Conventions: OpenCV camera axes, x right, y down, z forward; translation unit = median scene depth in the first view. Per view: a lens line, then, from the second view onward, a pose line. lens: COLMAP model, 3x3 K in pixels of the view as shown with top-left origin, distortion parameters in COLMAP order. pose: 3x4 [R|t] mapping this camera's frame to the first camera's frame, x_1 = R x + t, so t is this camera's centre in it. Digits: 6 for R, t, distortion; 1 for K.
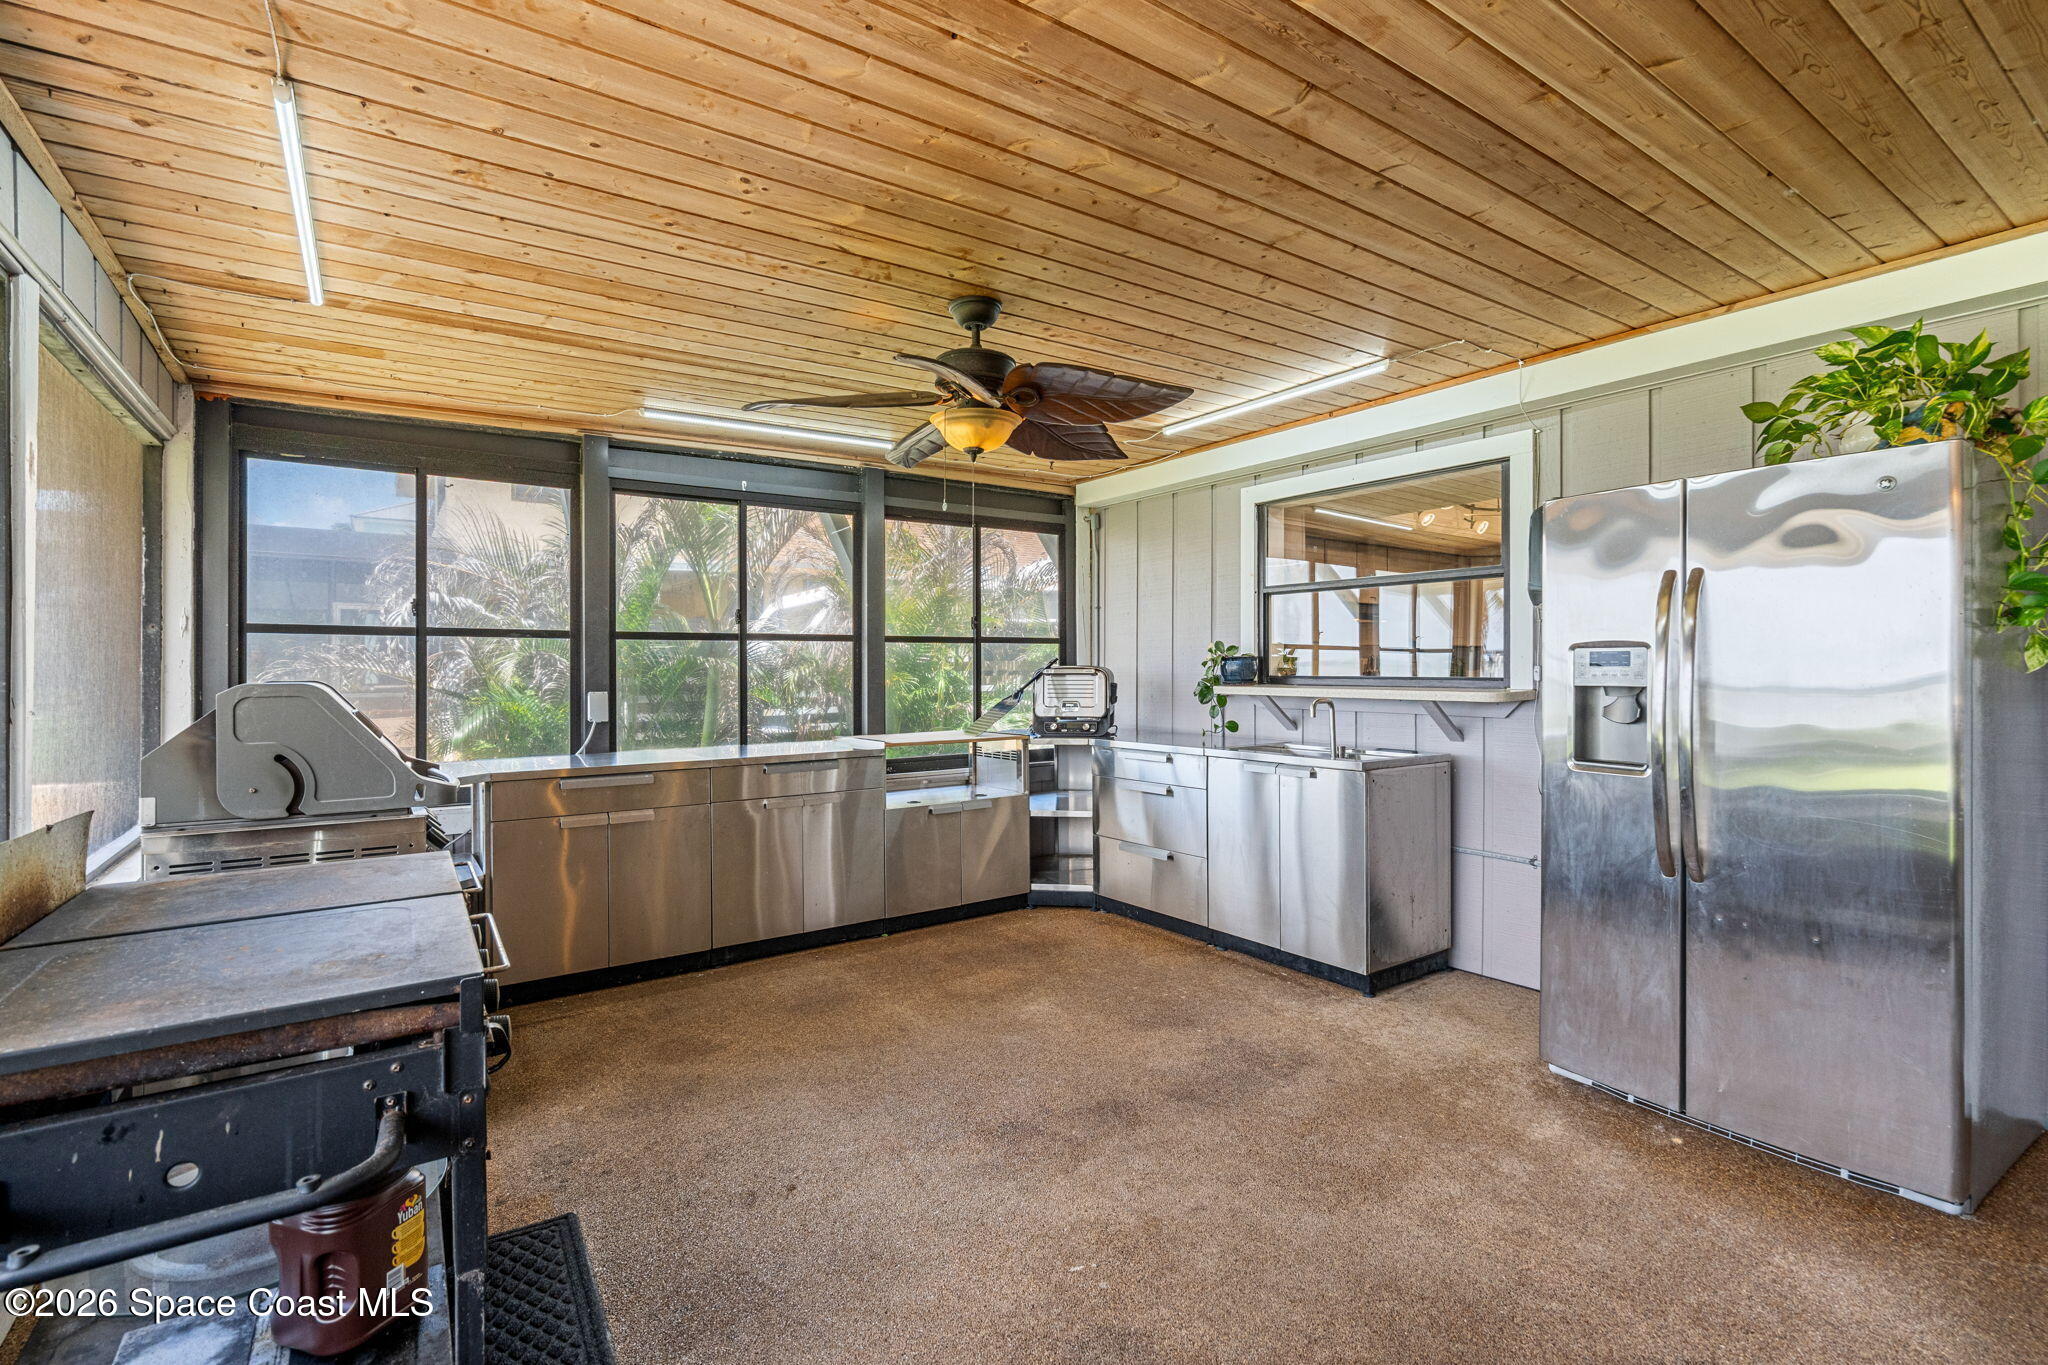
lens RADIAL K [[929.3, 0, 1024.0], [0, 929.3, 682.5], [0, 0, 1]] dist [-0.008006, 0.000401]
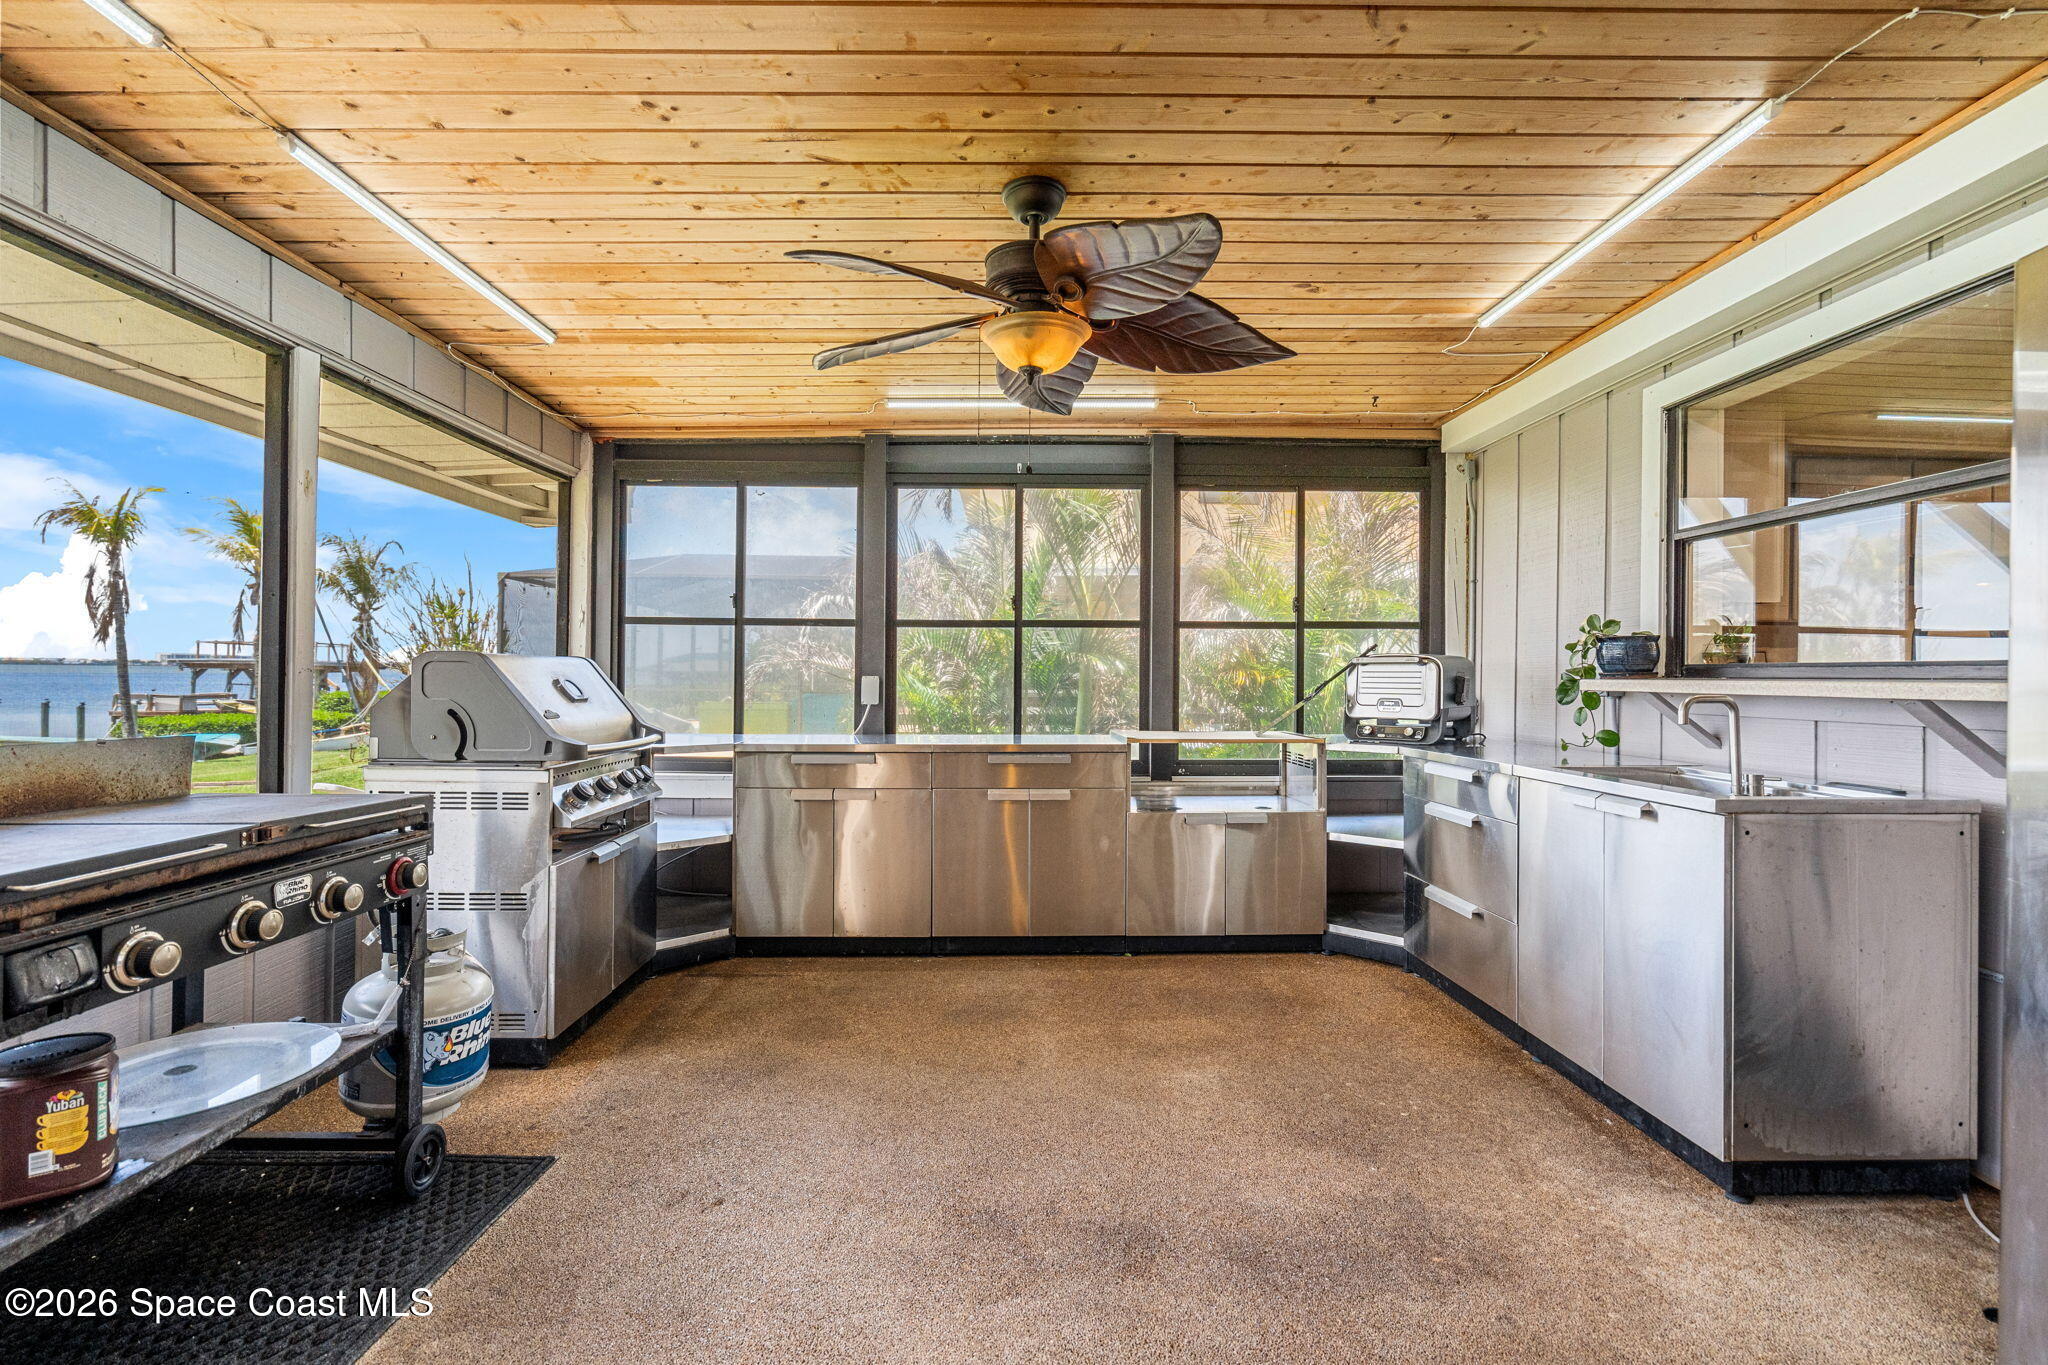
lens RADIAL K [[919.1, 0, 1024.0], [0, 919.1, 682.5], [0, 0, 1]] dist [-0.006282, 0.000581]
pose [[0.831412, 0.012438, -0.555517, 0.284367], [-0.017927, 0.999829, -0.004444, 0.020079], [0.555367, 0.013654, 0.831493, 0.239291]]
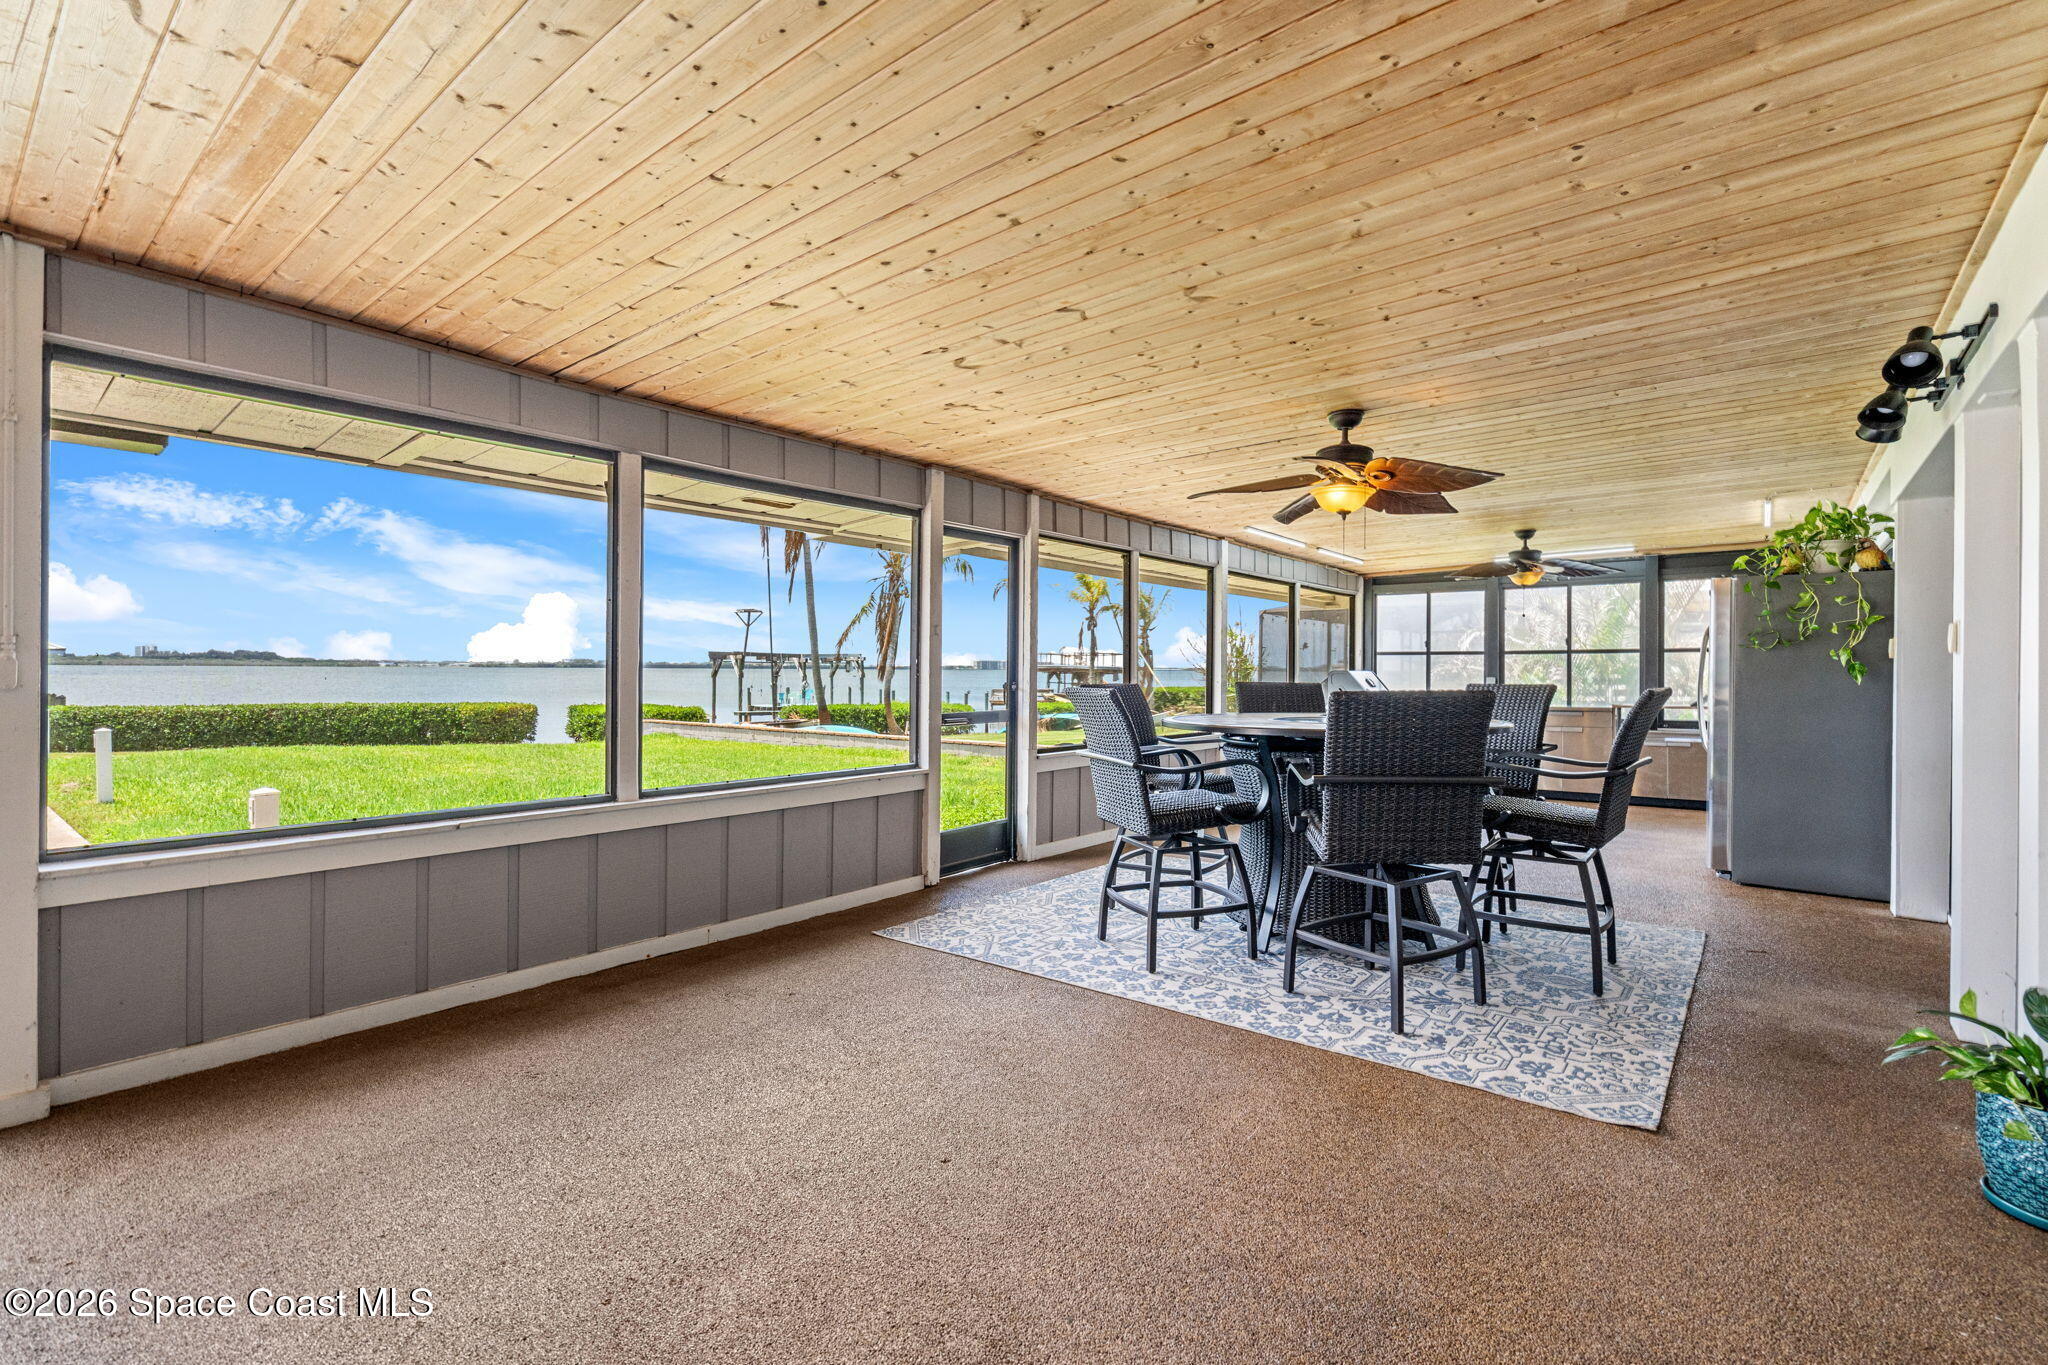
lens RADIAL K [[929.3, 0, 1024.0], [0, 929.3, 682.5], [0, 0, 1]] dist [-0.008006, 0.000401]
pose [[0.283196, 0.013016, -0.958974, 1.536373], [-0.015958, 0.999833, 0.008858, 0.022485], [0.958929, 0.012795, 0.283357, -0.837081]]
